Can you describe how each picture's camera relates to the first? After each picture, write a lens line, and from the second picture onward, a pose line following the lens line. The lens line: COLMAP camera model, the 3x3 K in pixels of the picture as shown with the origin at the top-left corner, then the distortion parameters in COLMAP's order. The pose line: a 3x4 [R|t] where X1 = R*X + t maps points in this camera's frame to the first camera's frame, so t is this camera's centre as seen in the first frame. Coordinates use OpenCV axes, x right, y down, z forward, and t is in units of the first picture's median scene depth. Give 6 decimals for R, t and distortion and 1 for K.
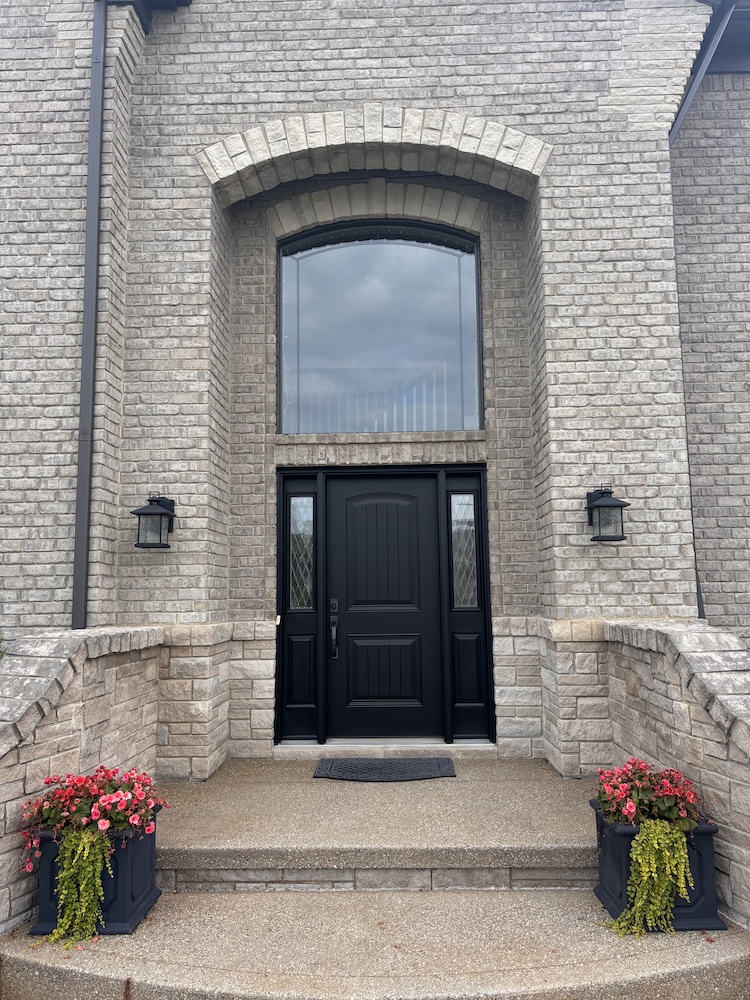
lens RADIAL K [[754.6, 0, 375.0], [0, 754.6, 500.0], [0, 0, 1]] dist [-0.004449, -0.008006]
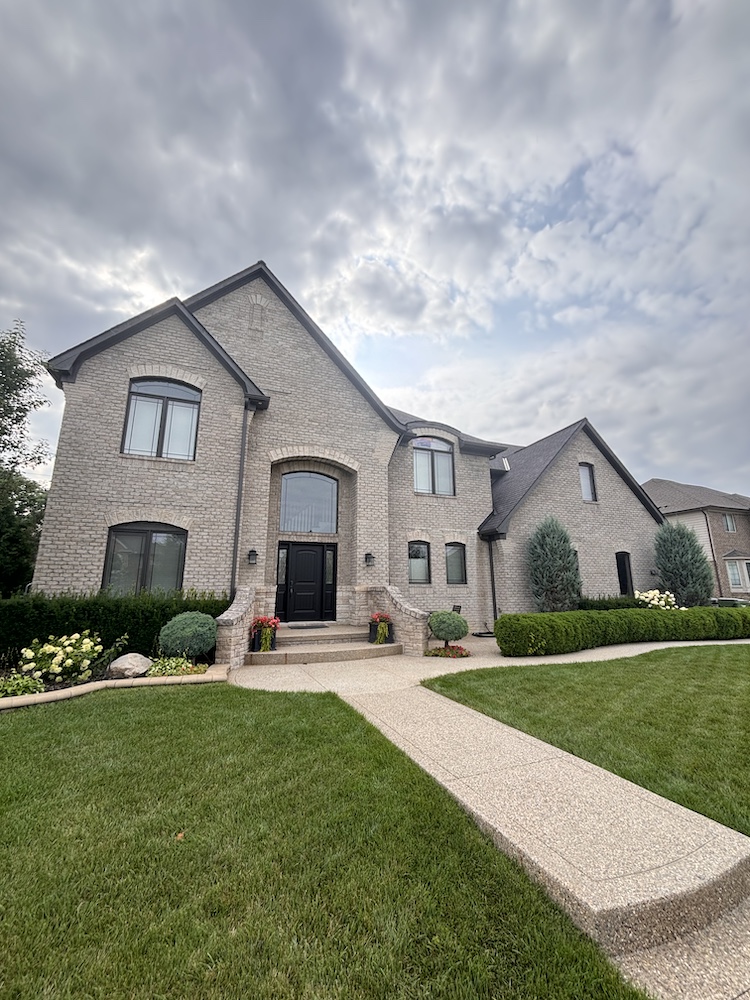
lens RADIAL K [[394.5, 0, 375.0], [0, 394.5, 500.0], [0, 0, 1]] dist [-0.001398, -0.018236]
pose [[0.922553, 0.093432, 0.374387, -0.452901], [-0.054514, 0.992070, -0.113247, -0.054971], [-0.381999, 0.084067, 0.920331, -0.912190]]
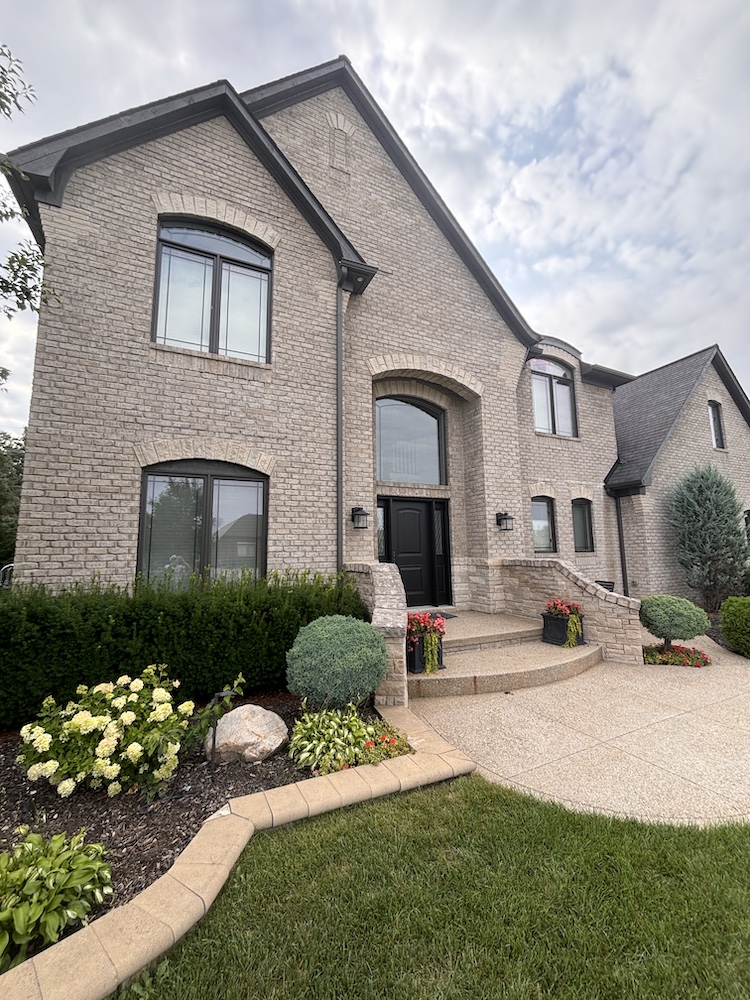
lens RADIAL K [[404.2, 0, 372.0], [0, 404.2, 495.3], [0, 0, 1]] dist [-0.002675, -0.000269]
pose [[0.891703, 0.063212, 0.448186, -0.775239], [-0.058498, 0.997990, -0.024370, -0.011909], [-0.448826, -0.004487, 0.893608, -0.139171]]
